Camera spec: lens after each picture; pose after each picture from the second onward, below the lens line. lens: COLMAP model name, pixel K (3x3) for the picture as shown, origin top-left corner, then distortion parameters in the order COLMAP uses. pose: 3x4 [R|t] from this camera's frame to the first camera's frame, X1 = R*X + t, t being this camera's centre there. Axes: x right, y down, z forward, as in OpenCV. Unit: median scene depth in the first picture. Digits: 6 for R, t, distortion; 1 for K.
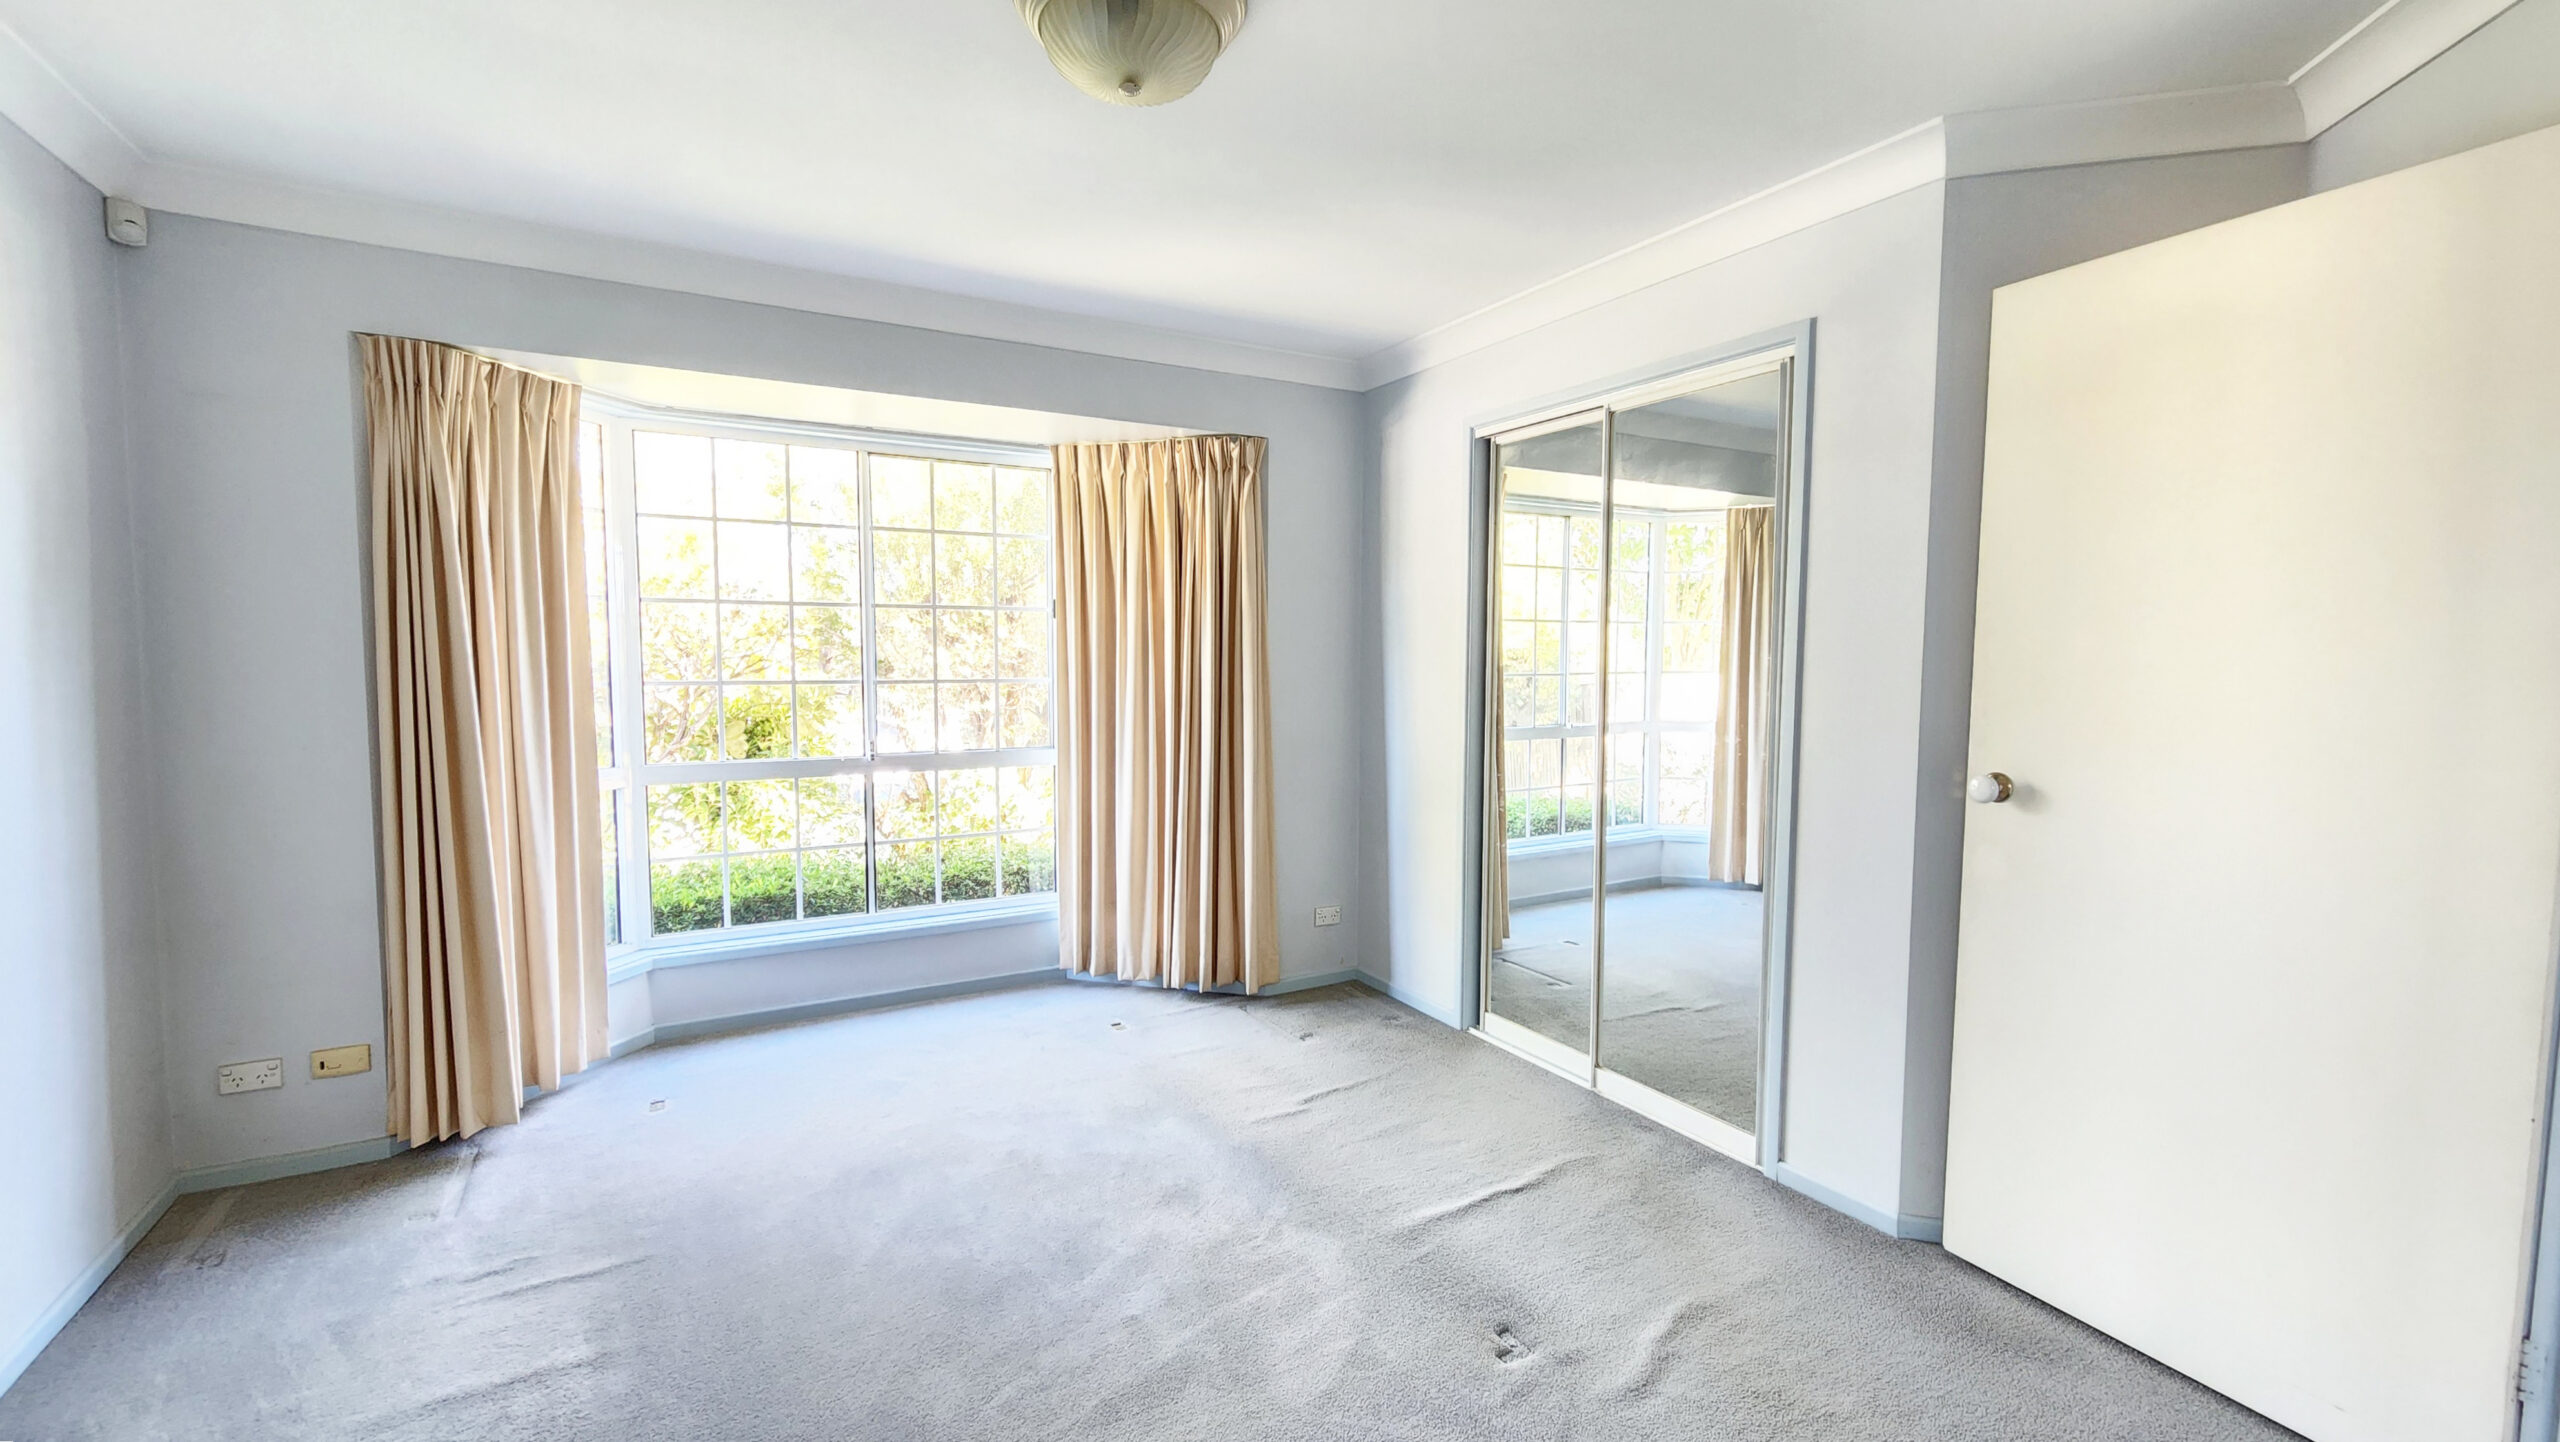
lens RADIAL K [[1085.4, 0, 1273.3], [0, 1085.4, 720.9], [0, 0, 1]] dist [-0.002993, 0.000569]
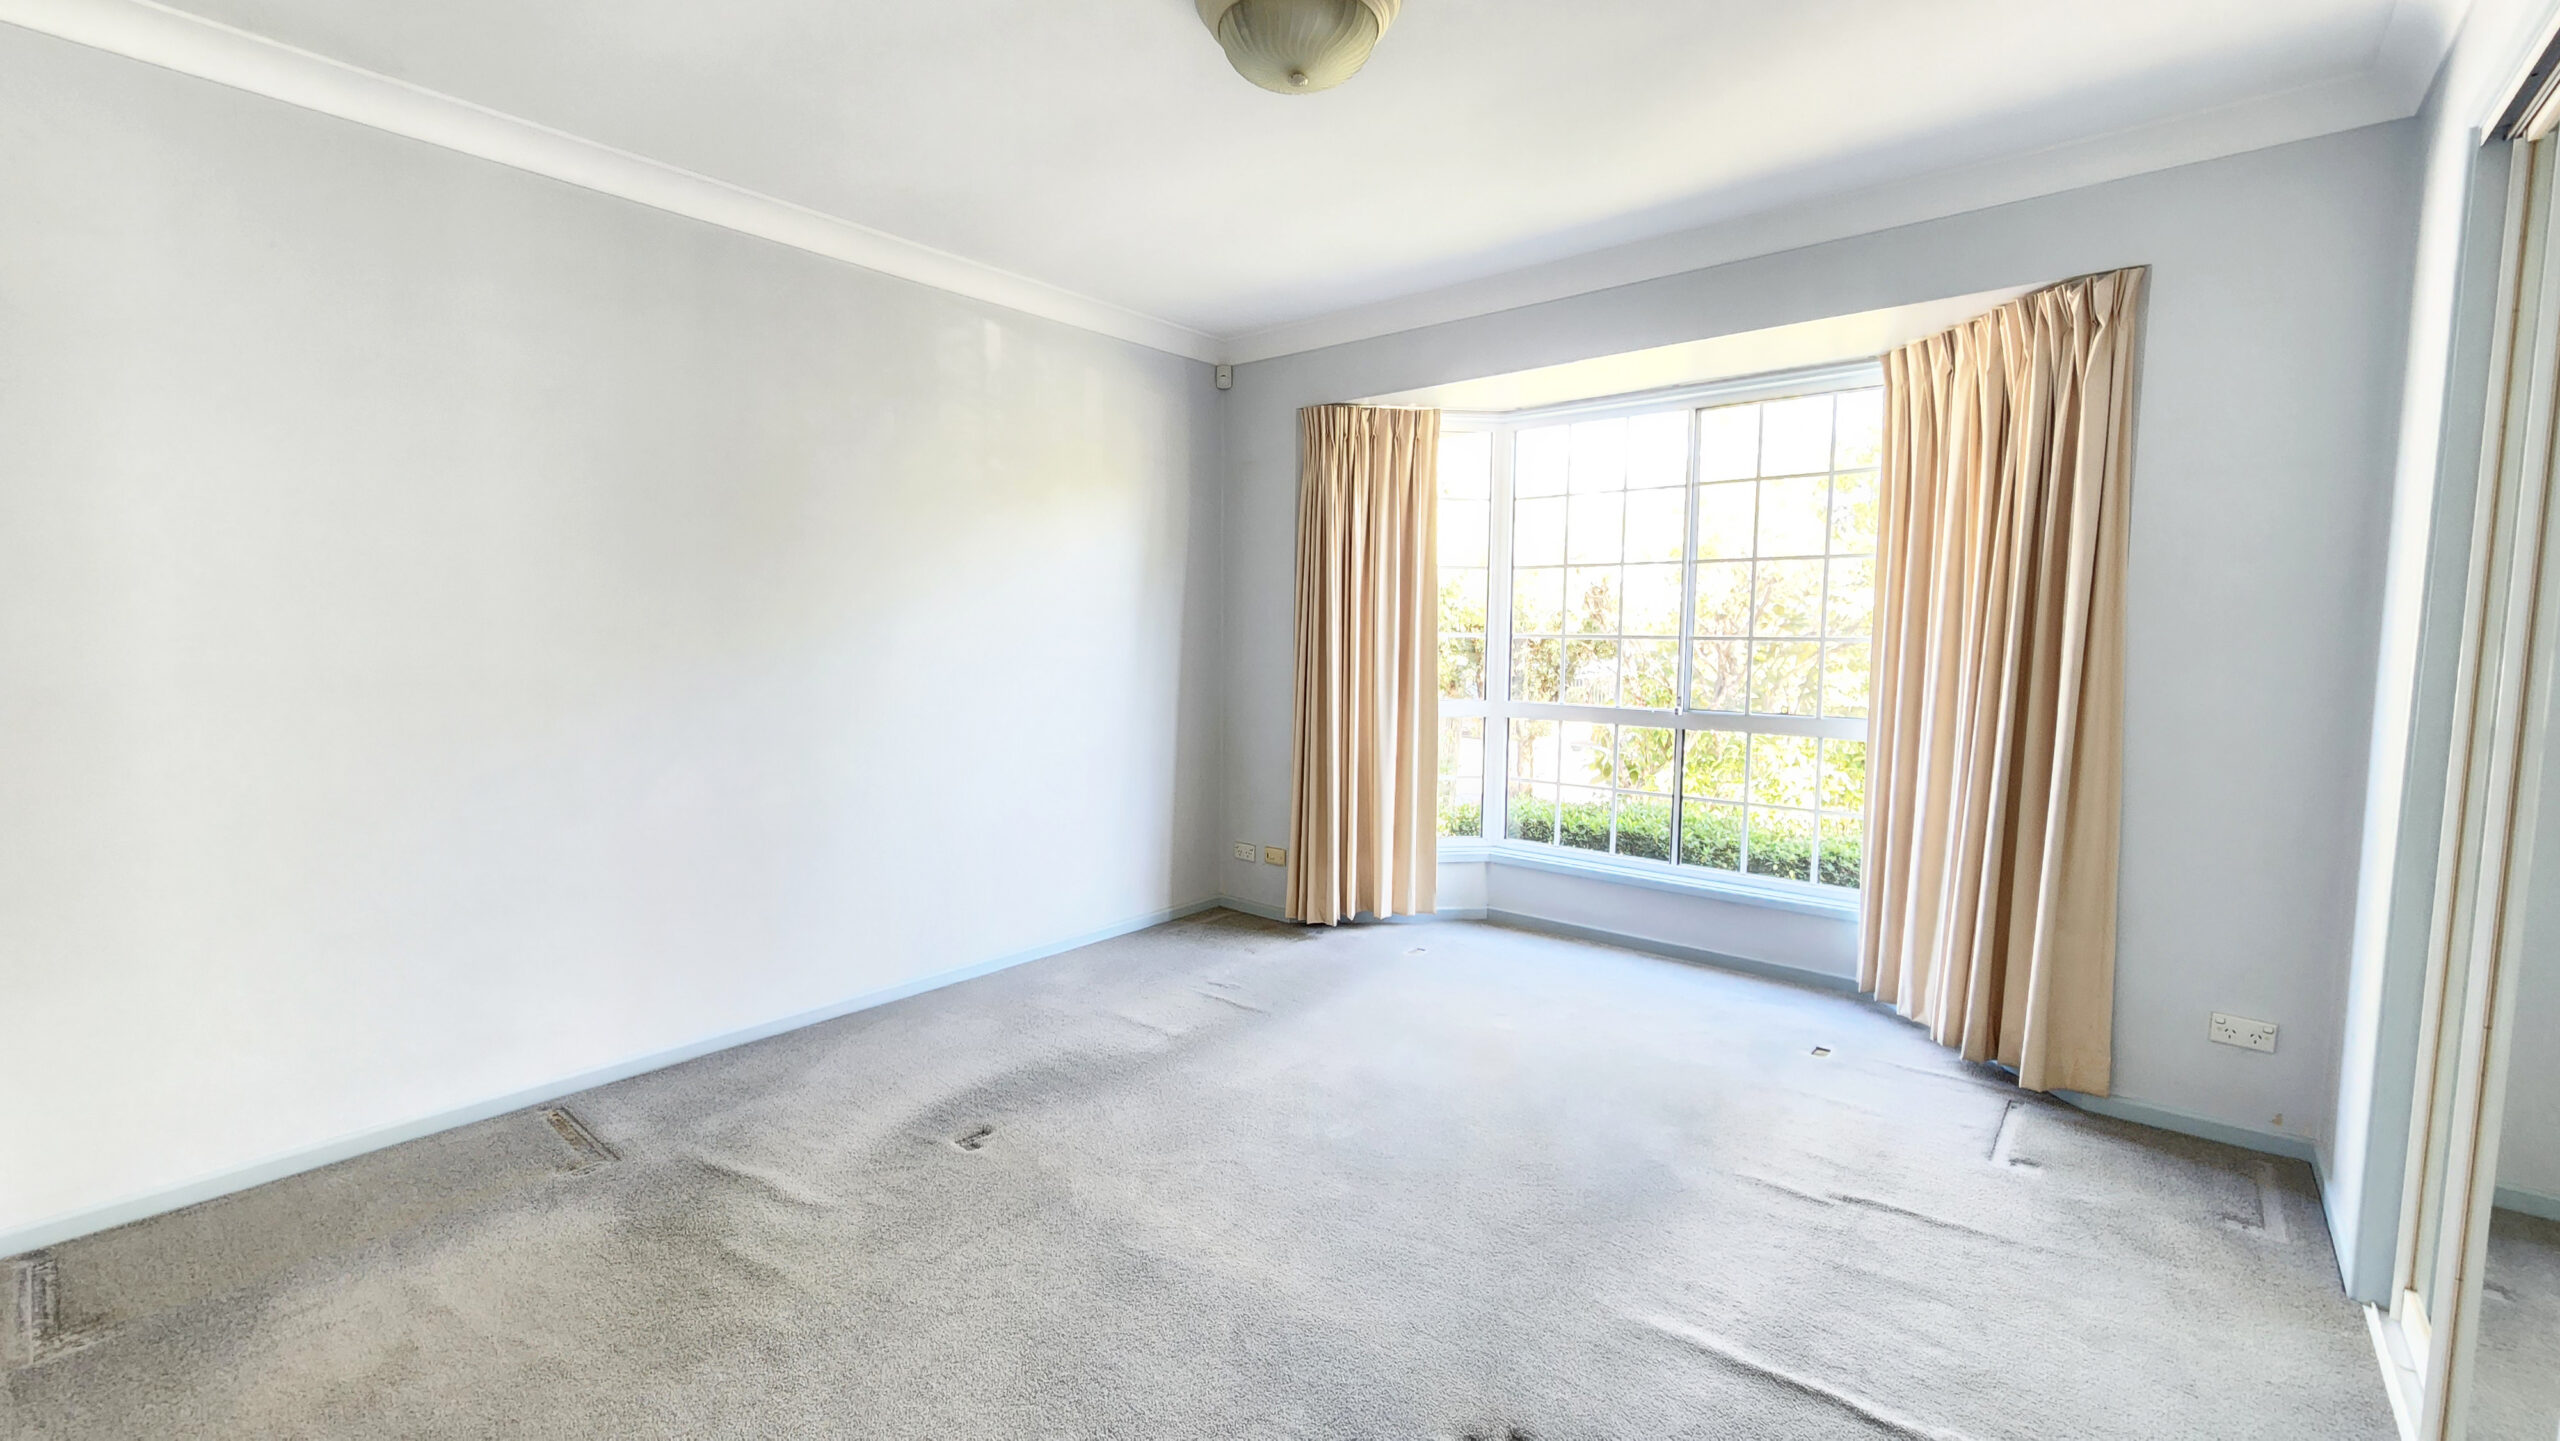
lens RADIAL K [[1085.4, 0, 1264.8], [0, 1085.4, 730.9], [0, 0, 1]] dist [-0.002993, 0.000569]
pose [[0.310655, 0.085487, -0.946671, 0.489167], [-0.065159, 0.995520, 0.068516, 0.007367], [0.948287, 0.040399, 0.314834, 0.320974]]
